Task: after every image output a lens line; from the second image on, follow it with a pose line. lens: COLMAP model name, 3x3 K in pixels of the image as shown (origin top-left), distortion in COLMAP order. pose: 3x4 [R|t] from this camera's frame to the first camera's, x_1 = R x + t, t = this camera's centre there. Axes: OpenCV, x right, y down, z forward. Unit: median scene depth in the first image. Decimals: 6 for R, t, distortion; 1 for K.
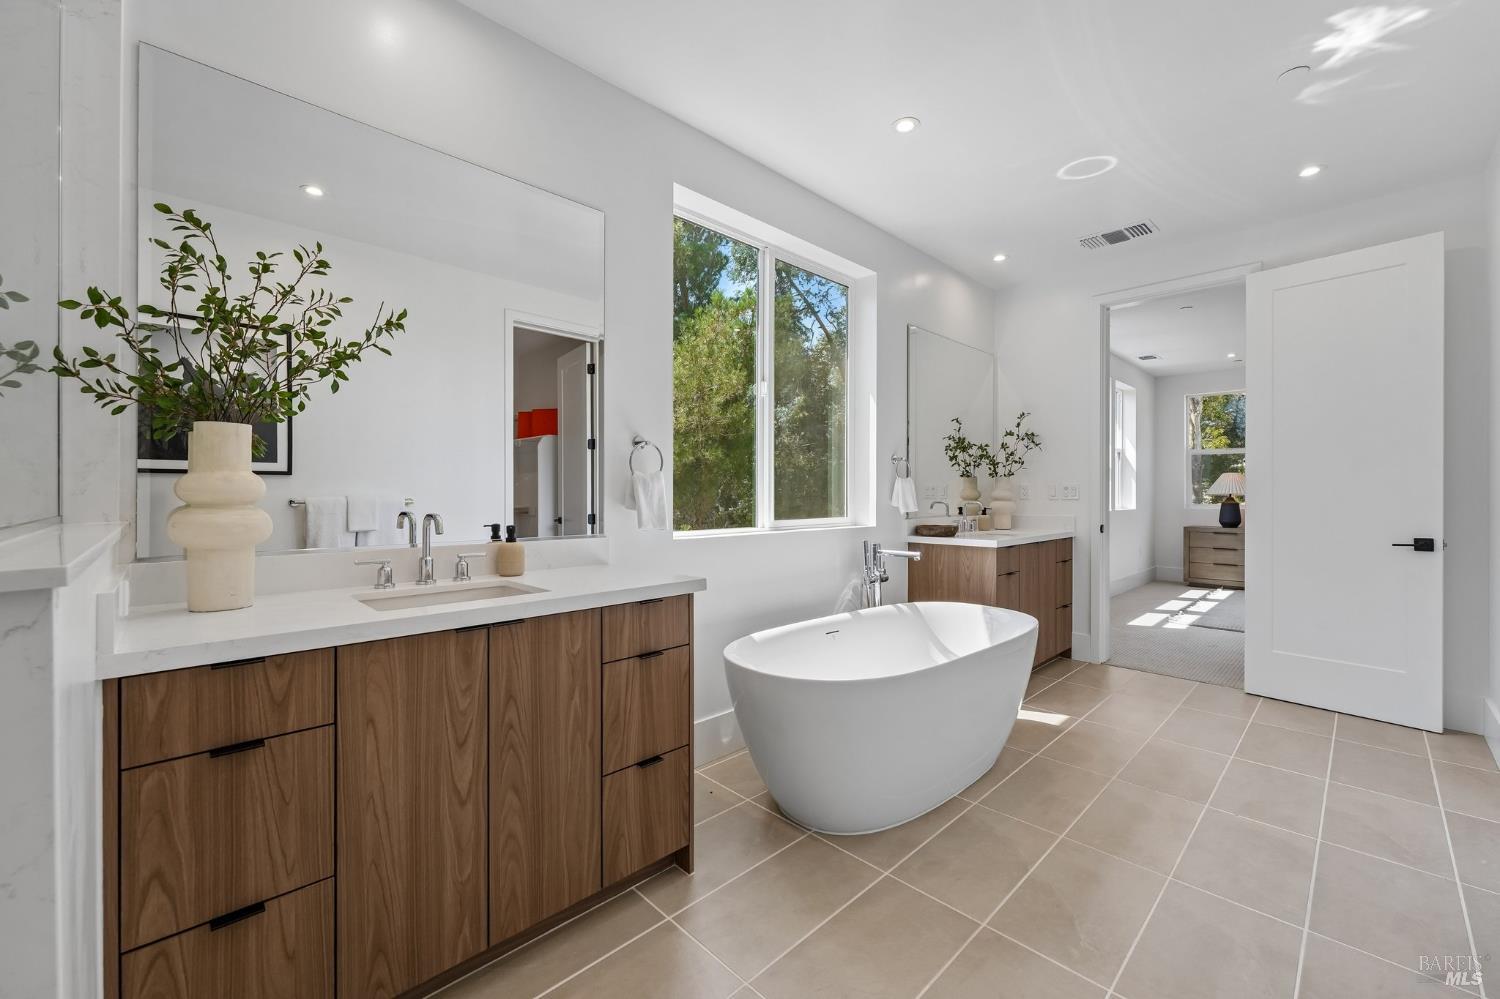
lens RADIAL K [[600.8, 0, 752.7], [0, 600.8, 492.4], [0, 0, 1]] dist [-0.001999, -0.000225]
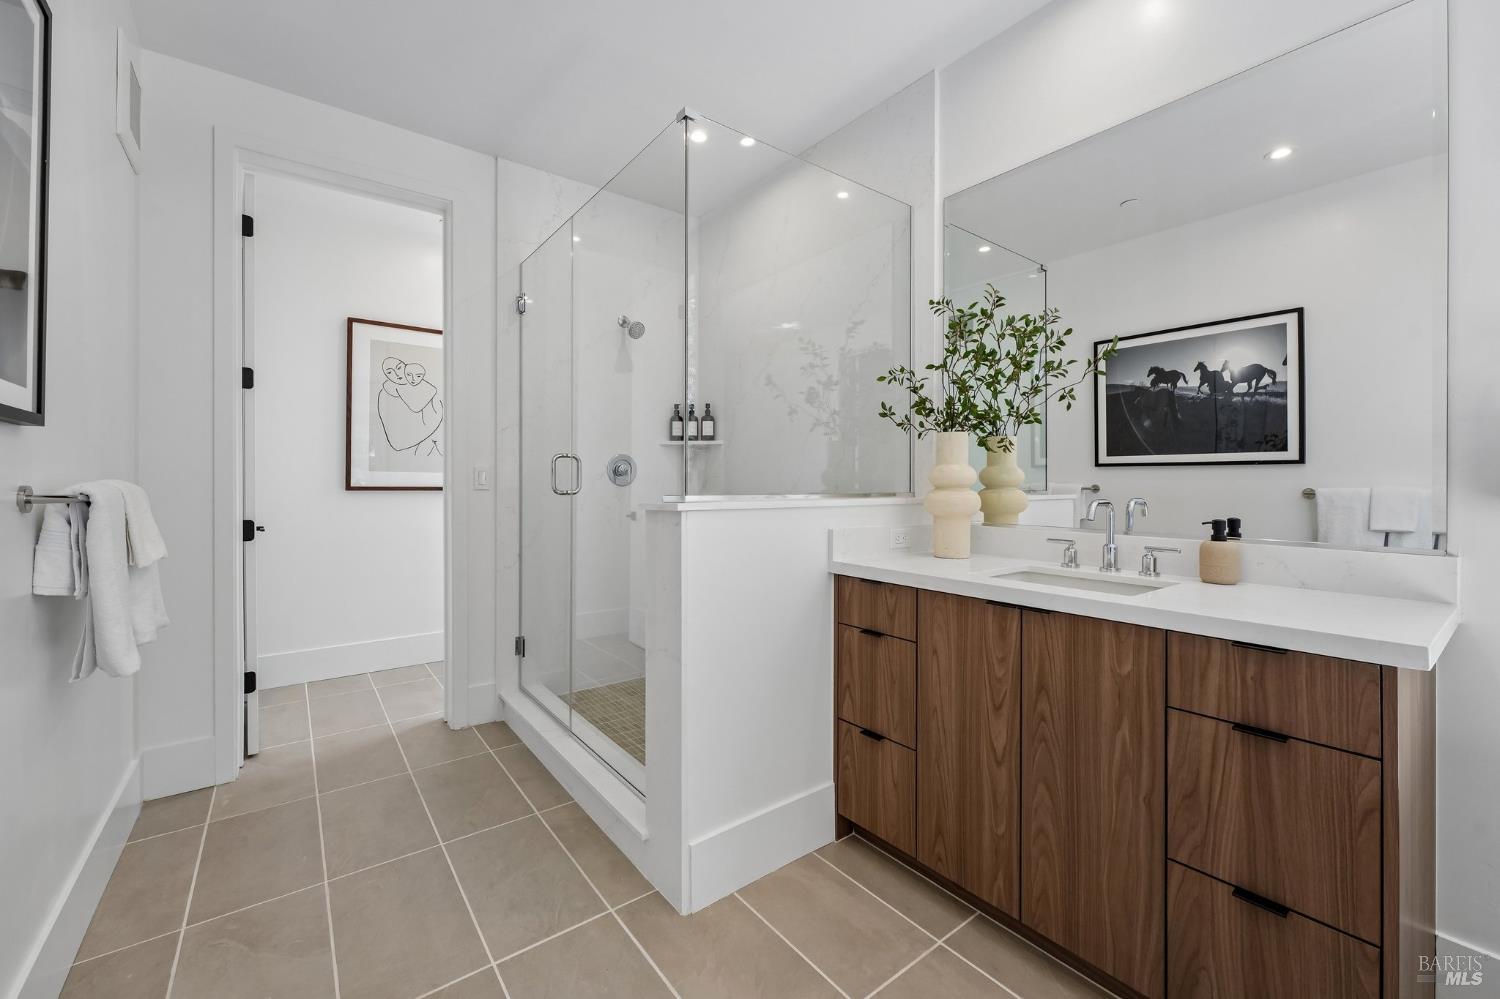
lens RADIAL K [[600.8, 0, 752.3], [0, 600.8, 485.8], [0, 0, 1]] dist [-0.001999, -0.000225]
pose [[-0.112608, 0.003313, -0.993634, 0.574901], [-0.004028, 0.999985, 0.003791, 0.011399], [0.993631, 0.004429, -0.112593, 0.601047]]
